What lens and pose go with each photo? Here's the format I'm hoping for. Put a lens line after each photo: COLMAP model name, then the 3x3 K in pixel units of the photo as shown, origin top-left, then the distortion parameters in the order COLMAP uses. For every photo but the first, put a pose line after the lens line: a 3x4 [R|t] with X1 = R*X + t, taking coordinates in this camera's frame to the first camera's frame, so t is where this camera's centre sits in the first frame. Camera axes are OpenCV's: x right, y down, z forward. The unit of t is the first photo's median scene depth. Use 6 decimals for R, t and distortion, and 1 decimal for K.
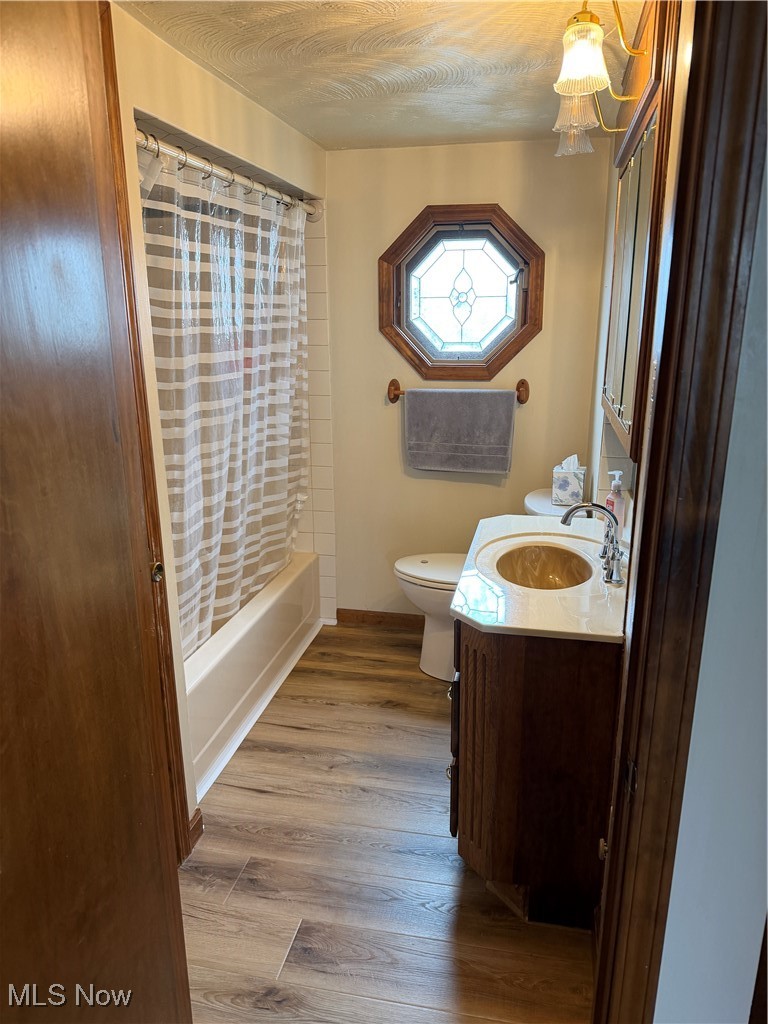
lens RADIAL K [[721.4, 0, 384.4], [0, 721.4, 517.0], [0, 0, 1]] dist [0.028163, -0.029172]
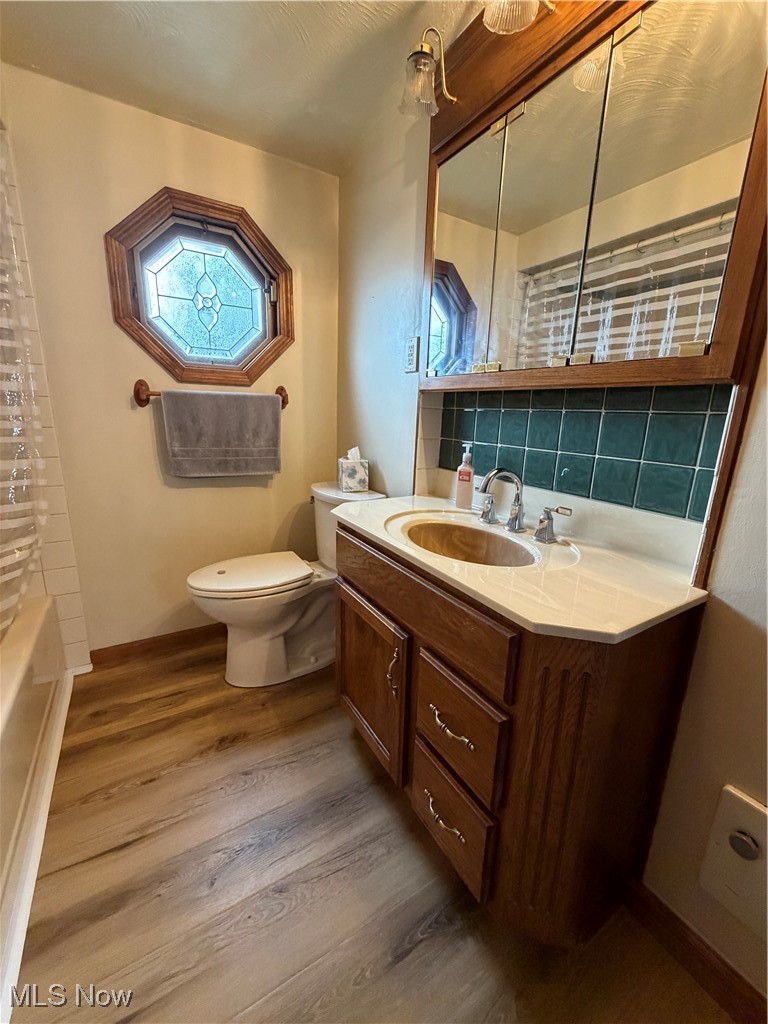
lens RADIAL K [[410.9, 0, 381.7], [0, 410.9, 509.4], [0, 0, 1]] dist [-0.006889, 0.001143]
pose [[0.721019, -0.131006, 0.680418, -0.142092], [0.151966, 0.987955, 0.029185, -0.001575], [-0.676046, 0.082358, 0.732243, 0.453209]]
